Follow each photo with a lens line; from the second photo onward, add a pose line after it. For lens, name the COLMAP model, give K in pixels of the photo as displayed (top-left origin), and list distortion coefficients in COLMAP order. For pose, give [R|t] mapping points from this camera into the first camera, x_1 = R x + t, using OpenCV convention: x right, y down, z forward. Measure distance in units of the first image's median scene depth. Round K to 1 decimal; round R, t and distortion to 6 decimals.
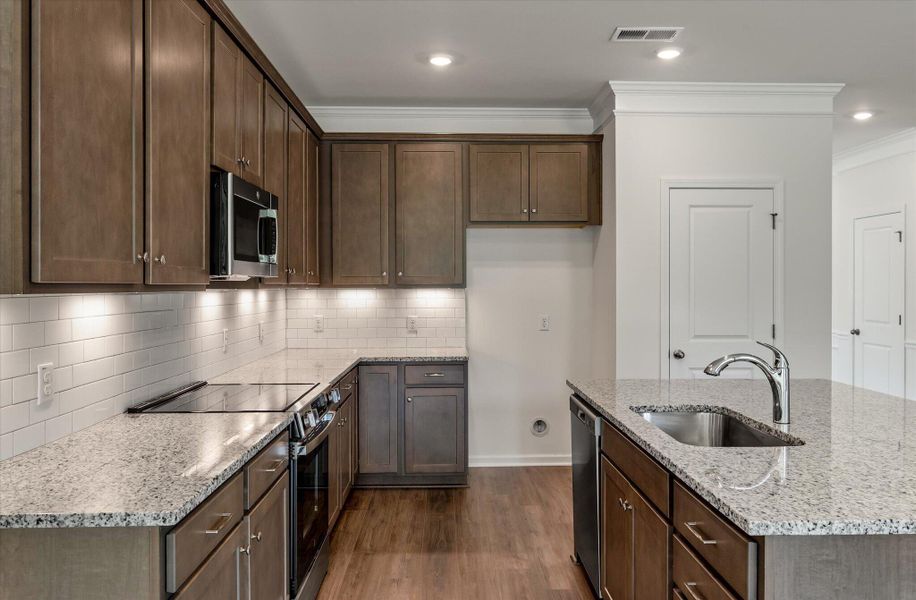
lens RADIAL K [[700.7, 0, 470.1], [0, 700.7, 292.3], [0, 0, 1]] dist [-0.001652, 0.006829]
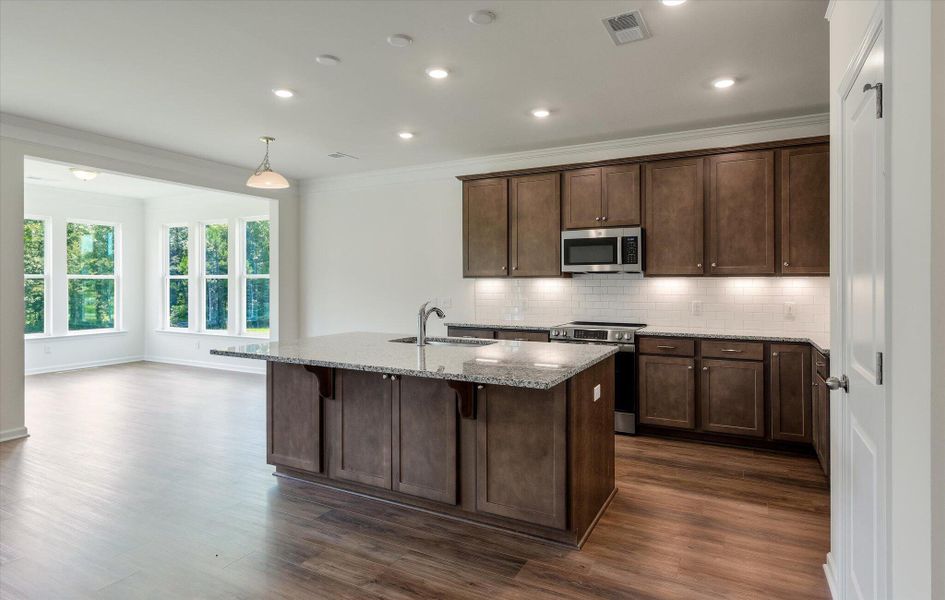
lens RADIAL K [[513.7, 0, 472.1], [0, 513.7, 283.5], [0, 0, 1]] dist [0.002807, 0.001246]
pose [[-0.506606, -0.000371, -0.862178, 0.815749], [-0.008970, 0.999948, 0.004841, 0.006644], [0.862131, 0.010186, -0.506583, 0.948770]]
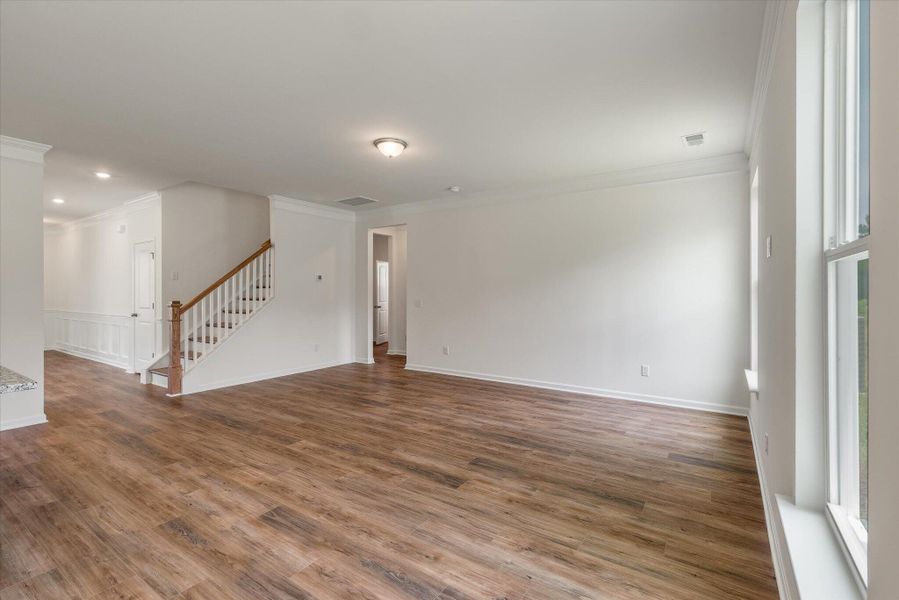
lens RADIAL K [[410.4, 0, 450.2], [0, 410.4, 292.7], [0, 0, 1]] dist [-0.000857, 0.000200]
pose [[0.597060, -0.000849, 0.802196, 0.337163], [0.009708, 0.999934, -0.006167, 0.027081], [-0.802138, 0.011470, 0.597029, -0.193884]]
